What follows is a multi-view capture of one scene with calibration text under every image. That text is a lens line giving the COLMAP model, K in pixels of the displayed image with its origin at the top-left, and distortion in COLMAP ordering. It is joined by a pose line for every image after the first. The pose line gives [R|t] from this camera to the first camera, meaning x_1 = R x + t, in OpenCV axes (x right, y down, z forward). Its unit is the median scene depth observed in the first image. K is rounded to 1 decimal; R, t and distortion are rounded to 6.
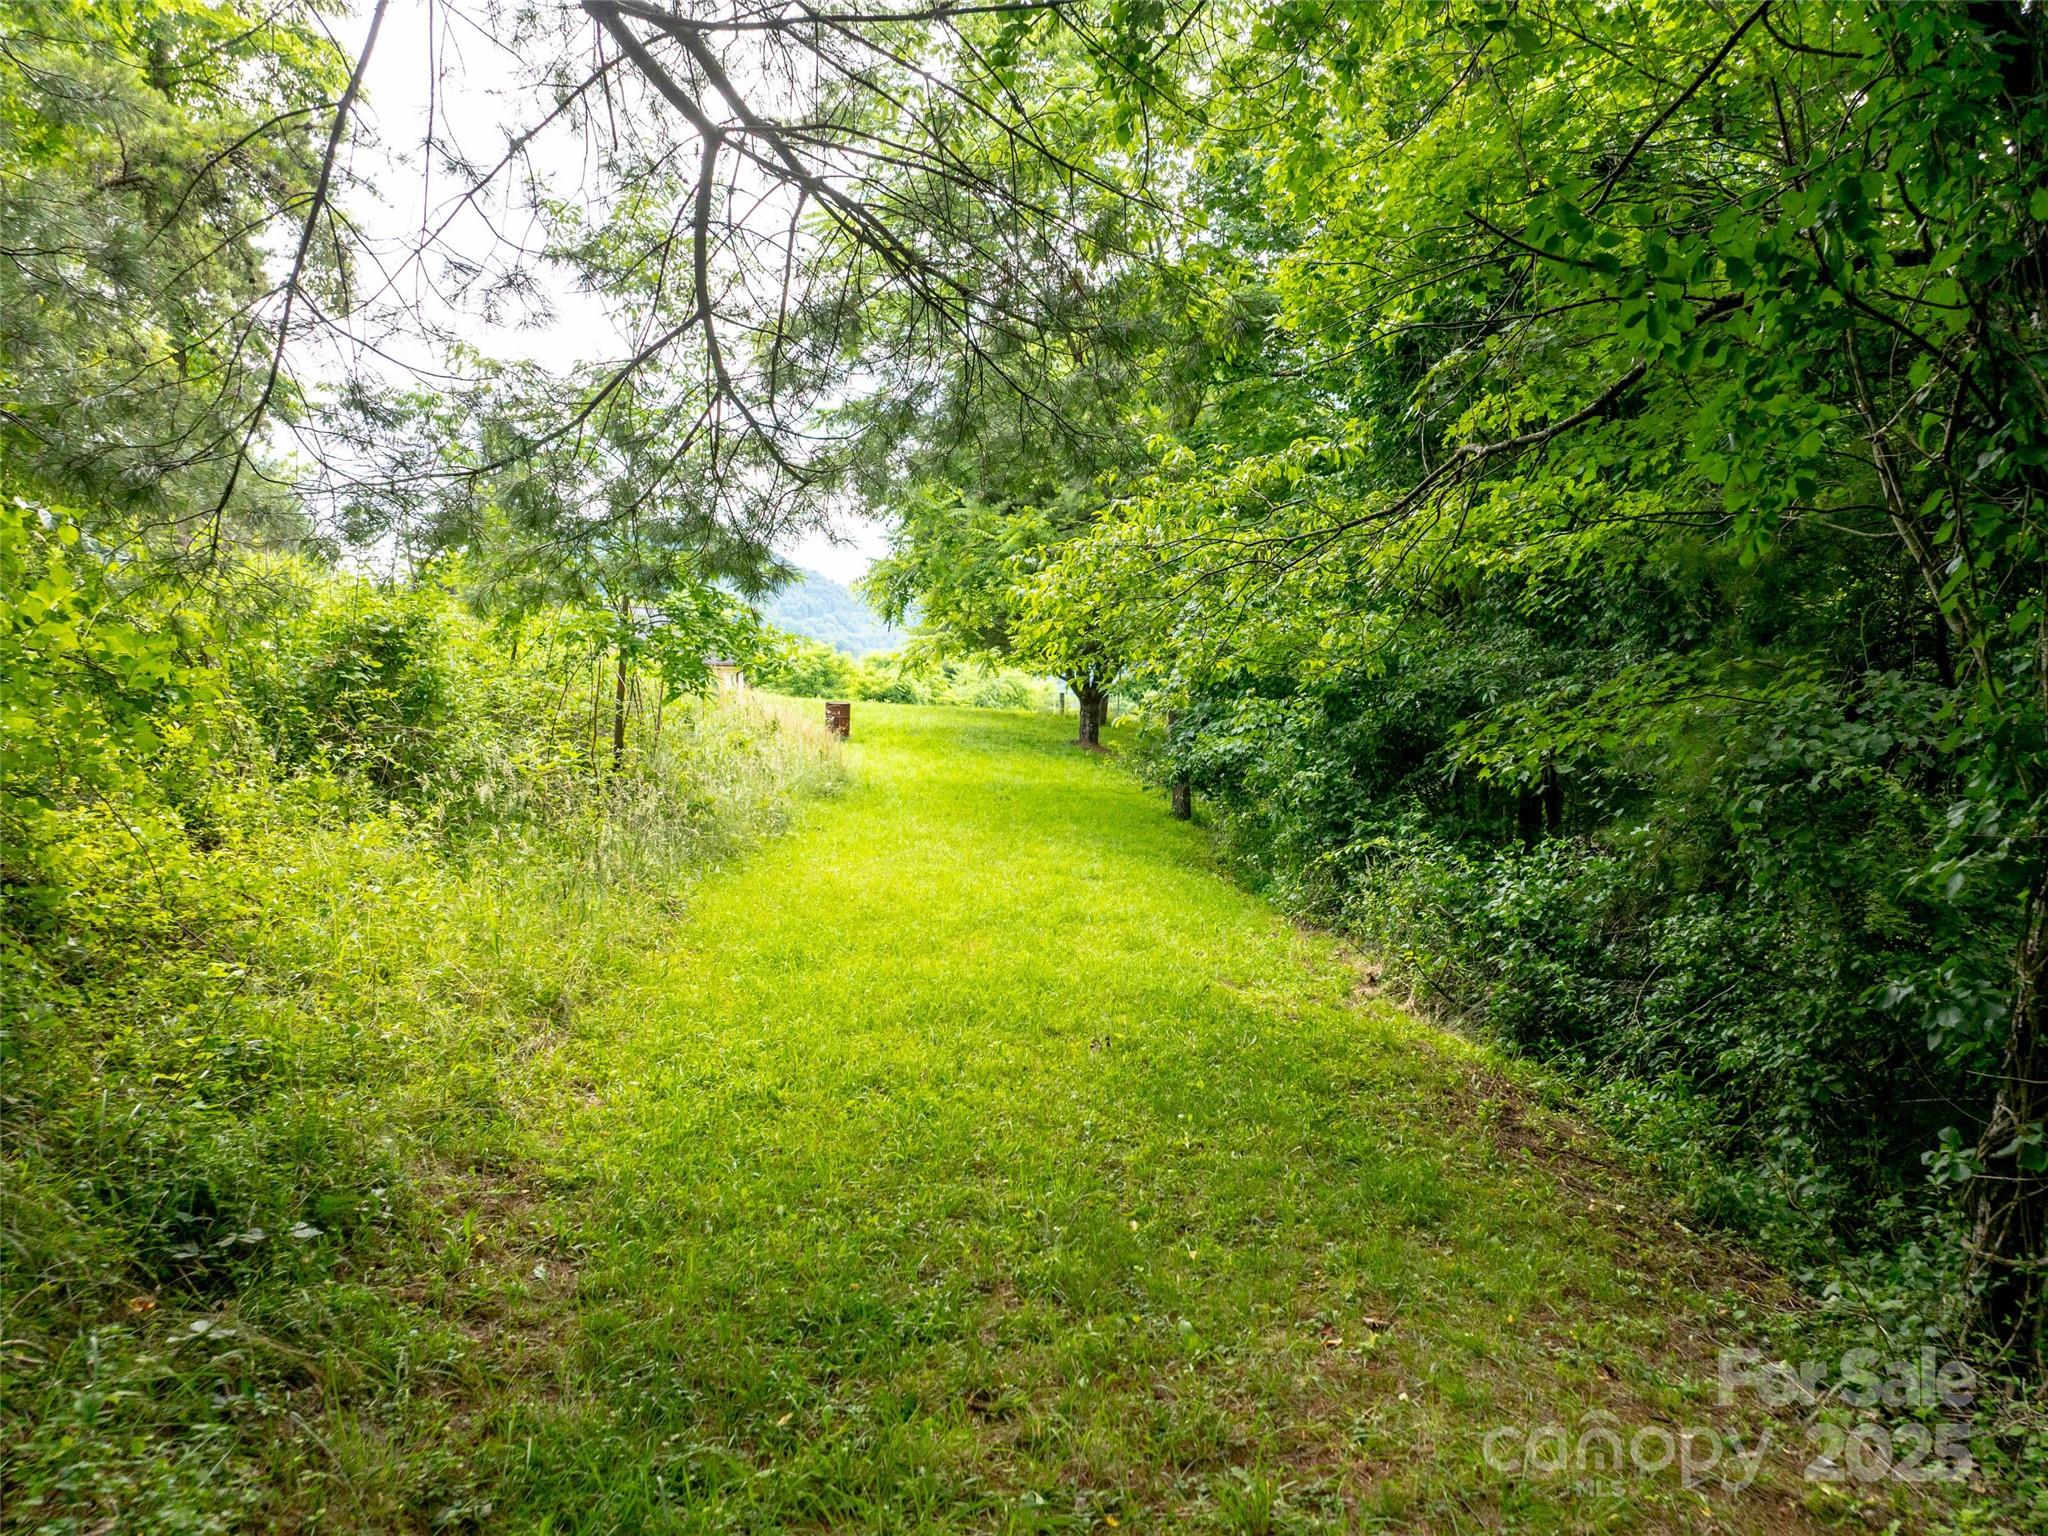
lens RADIAL K [[1435.4, 0, 1024.1], [0, 1435.4, 774.5], [0, 0, 1]] dist [-0.051685, 0.025718]
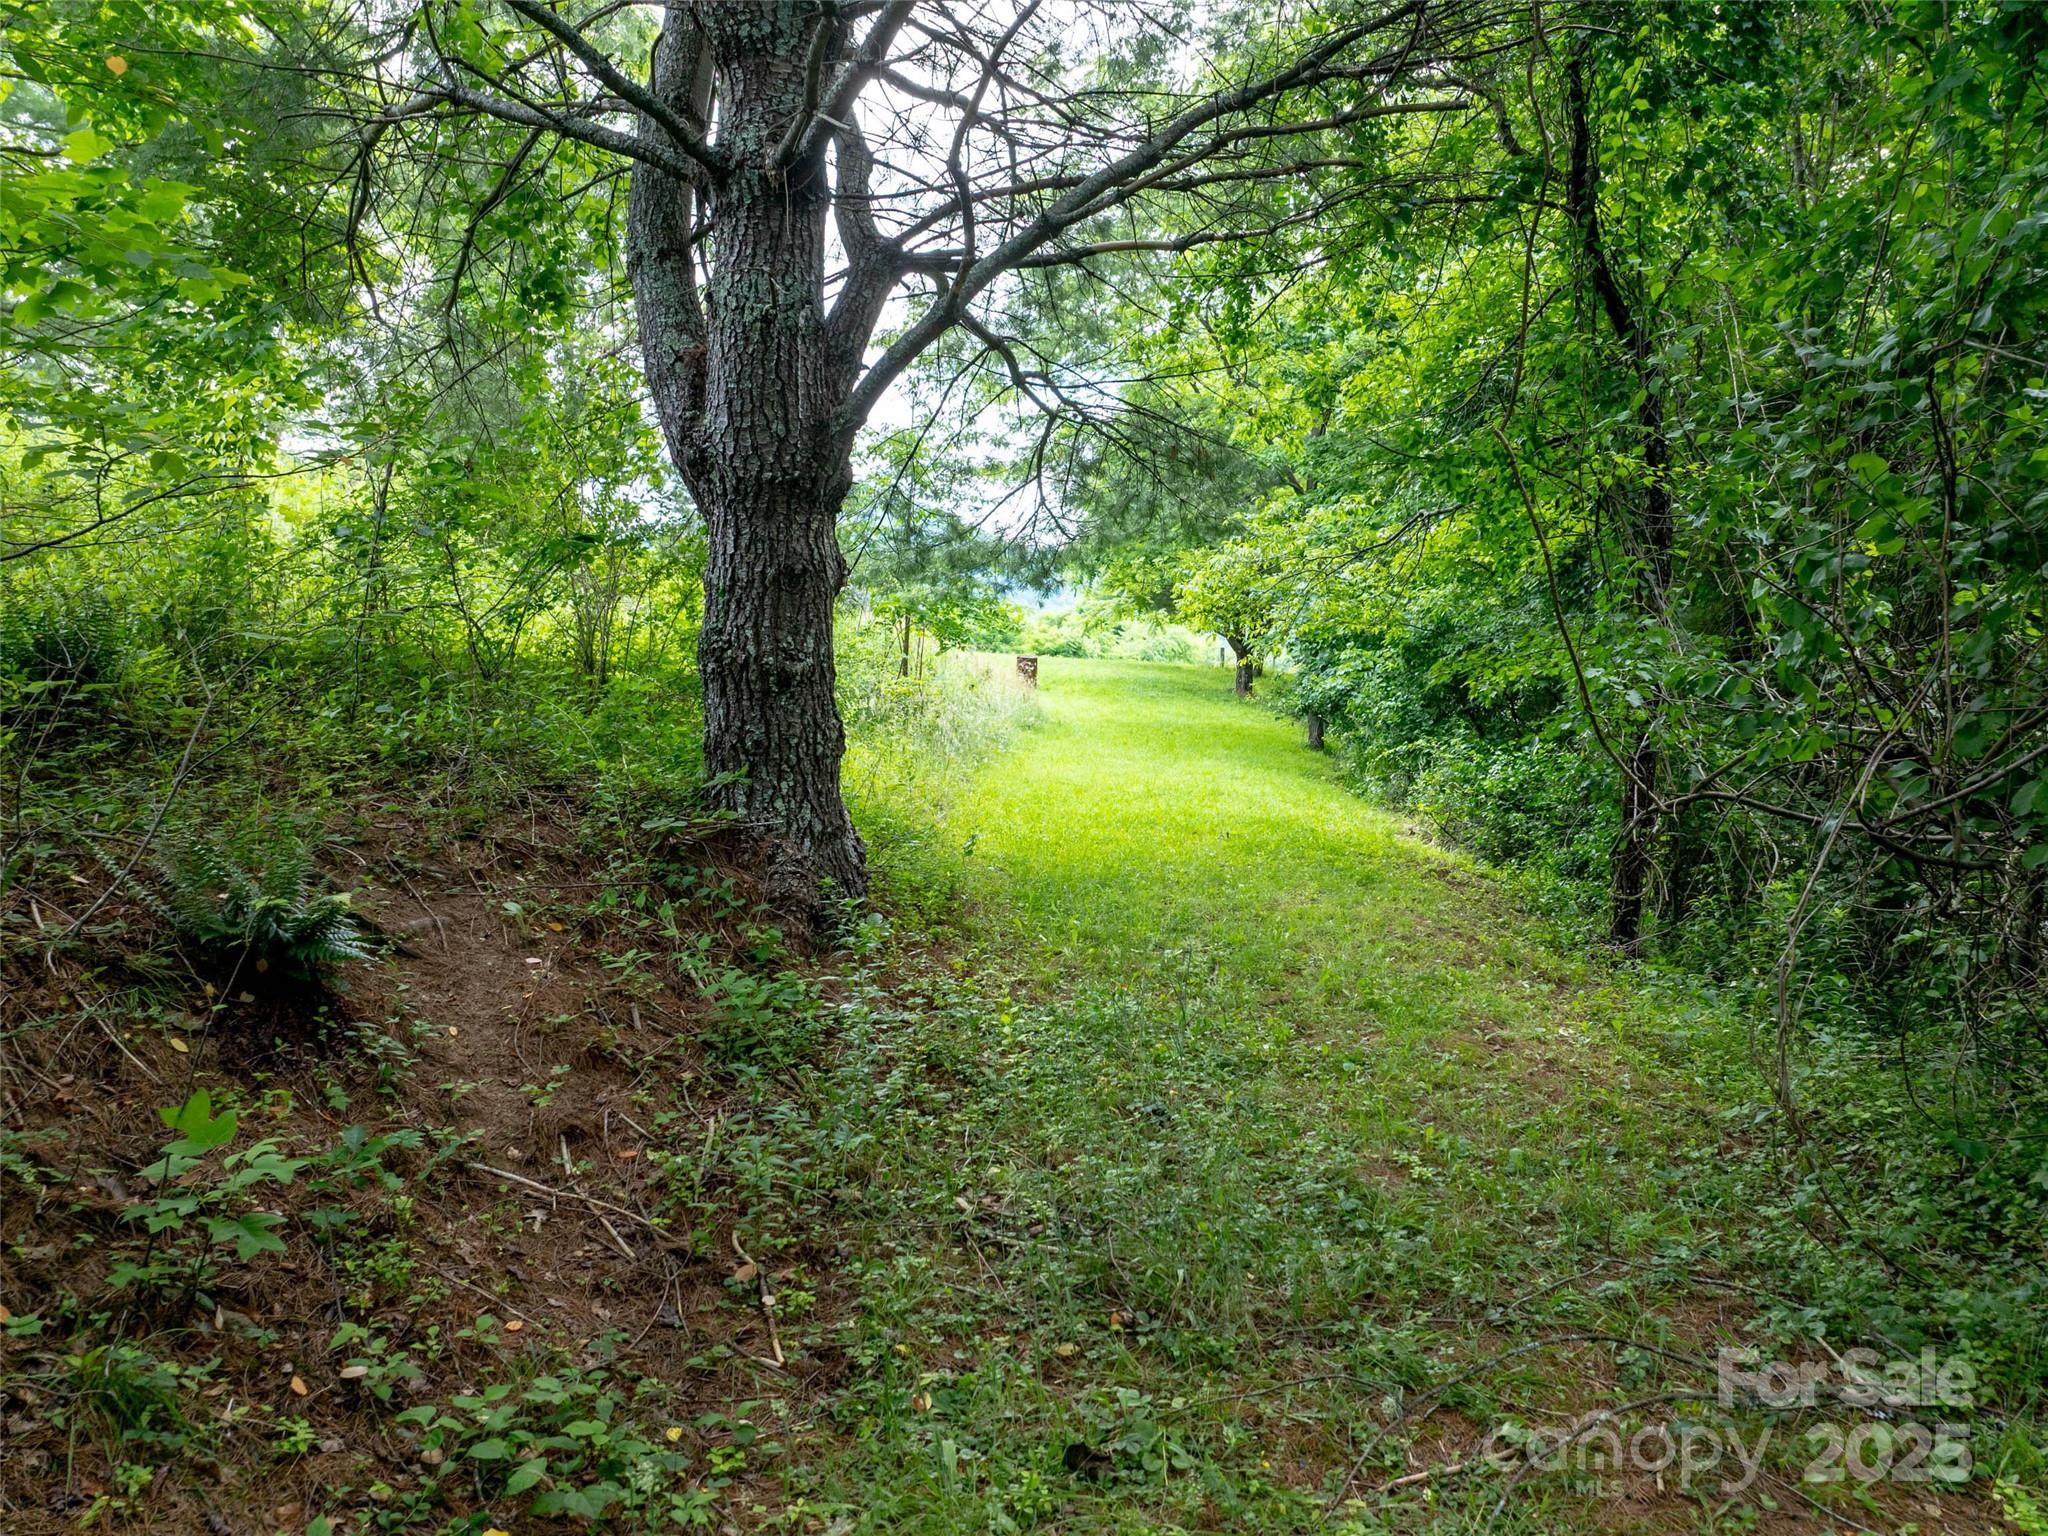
lens RADIAL K [[1435.4, 0, 1017.8], [0, 1435.4, 761.4], [0, 0, 1]] dist [-0.051685, 0.025718]
pose [[0.992970, 0.004134, -0.118295, 0.002756], [-0.001626, 0.999772, 0.021293, 0.017101], [0.118357, -0.020951, 0.992750, -0.269566]]
